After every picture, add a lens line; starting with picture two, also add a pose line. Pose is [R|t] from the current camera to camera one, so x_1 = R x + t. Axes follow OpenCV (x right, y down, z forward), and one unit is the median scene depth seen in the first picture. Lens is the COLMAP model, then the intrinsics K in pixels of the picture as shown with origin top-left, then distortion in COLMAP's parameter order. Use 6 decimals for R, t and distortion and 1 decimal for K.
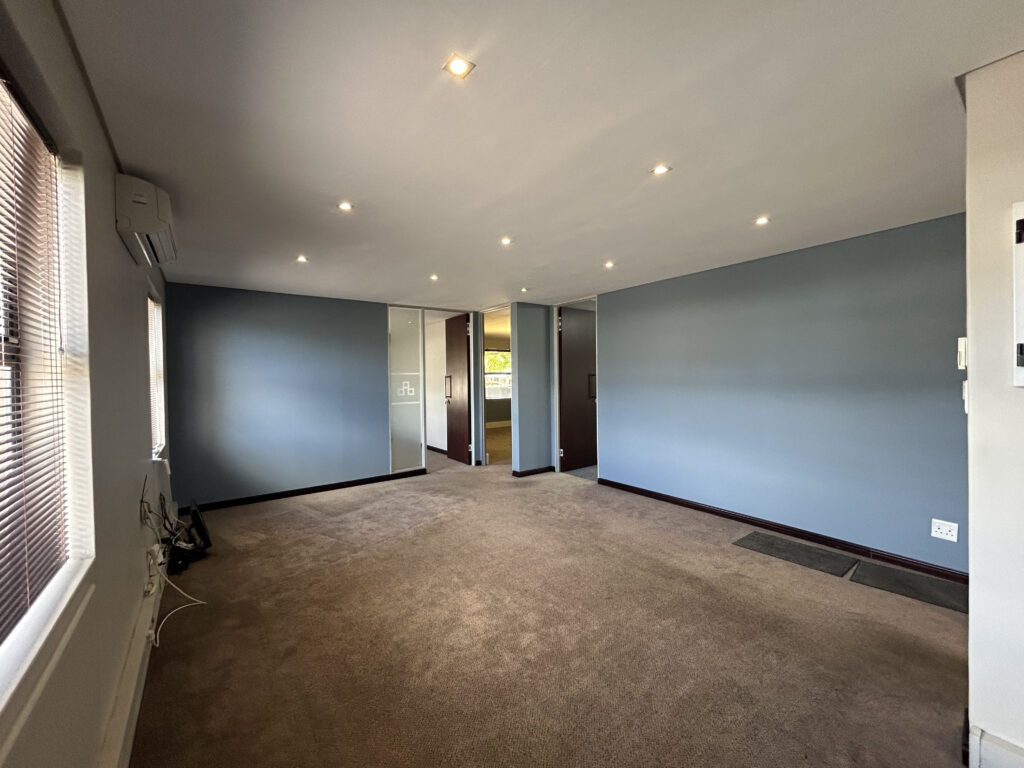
lens RADIAL K [[415.1, 0, 510.5], [0, 415.1, 386.9], [0, 0, 1]] dist [0.001527, 0.001855]
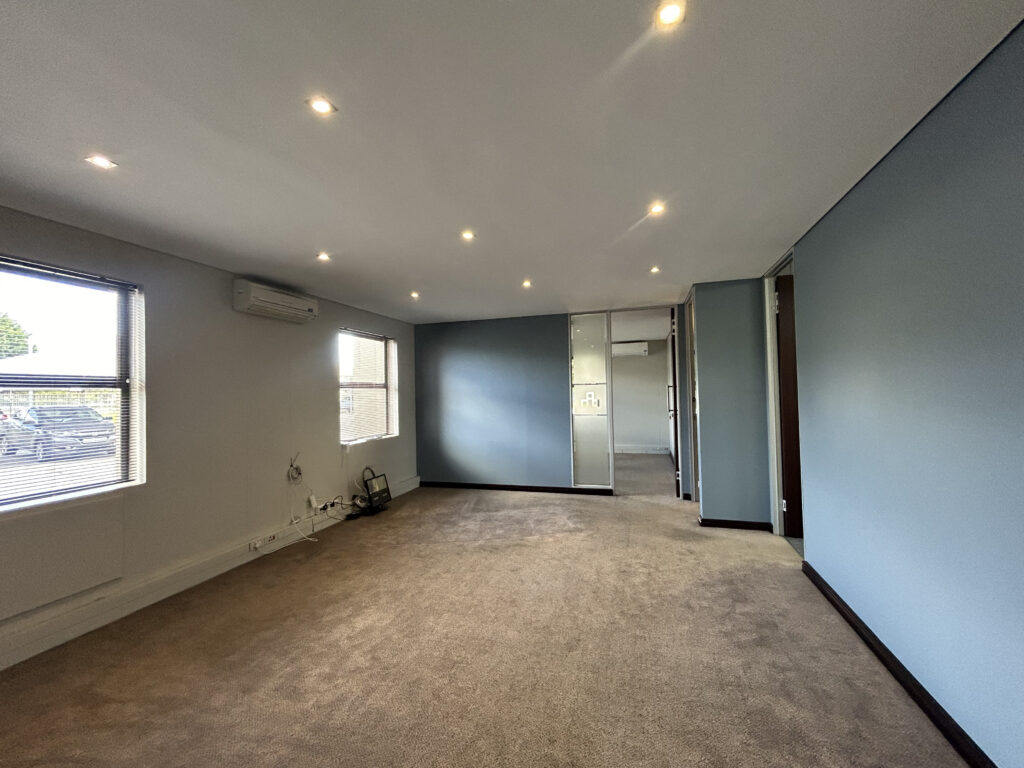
lens RADIAL K [[415.1, 0, 509.5], [0, 415.1, 381.6], [0, 0, 1]] dist [0.001527, 0.001855]
pose [[0.588807, -0.020088, -0.808024, 0.530517], [-0.007186, 0.999522, -0.030085, -0.009494], [0.808242, 0.023521, 0.588381, 0.391199]]
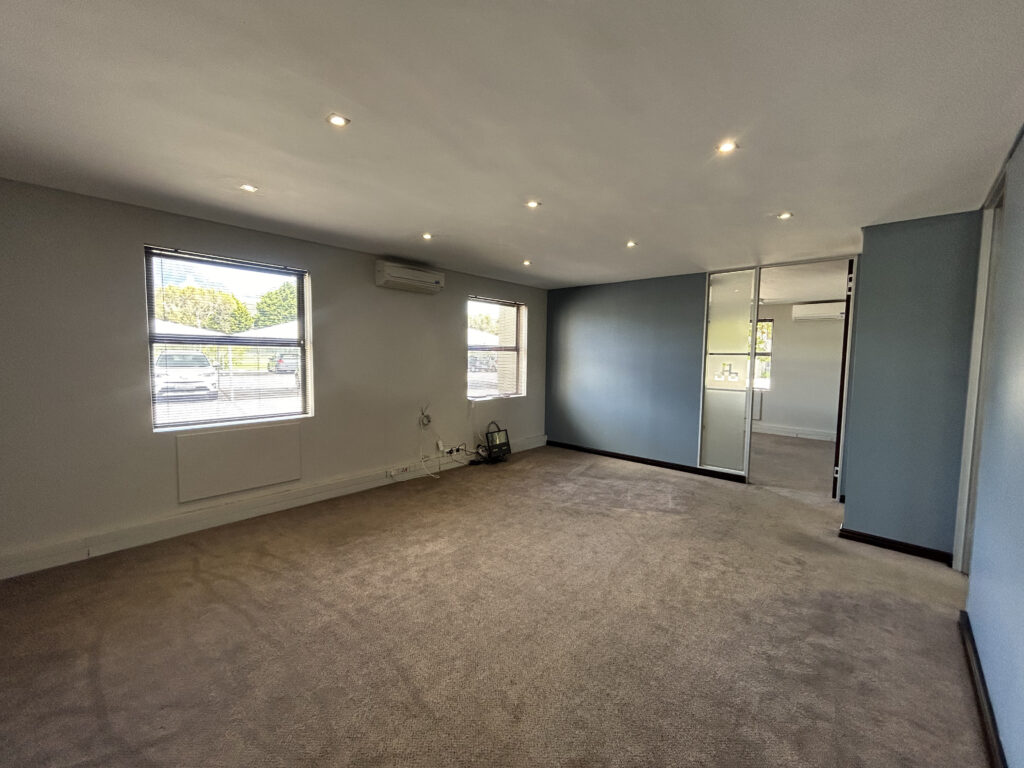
lens RADIAL K [[415.1, 0, 509.3], [0, 415.1, 381.6], [0, 0, 1]] dist [0.001527, 0.001855]
pose [[0.190062, 0.081939, -0.978347, 0.621434], [-0.043118, 0.996246, 0.075061, -0.027012], [0.980825, 0.027919, 0.192882, 0.554864]]
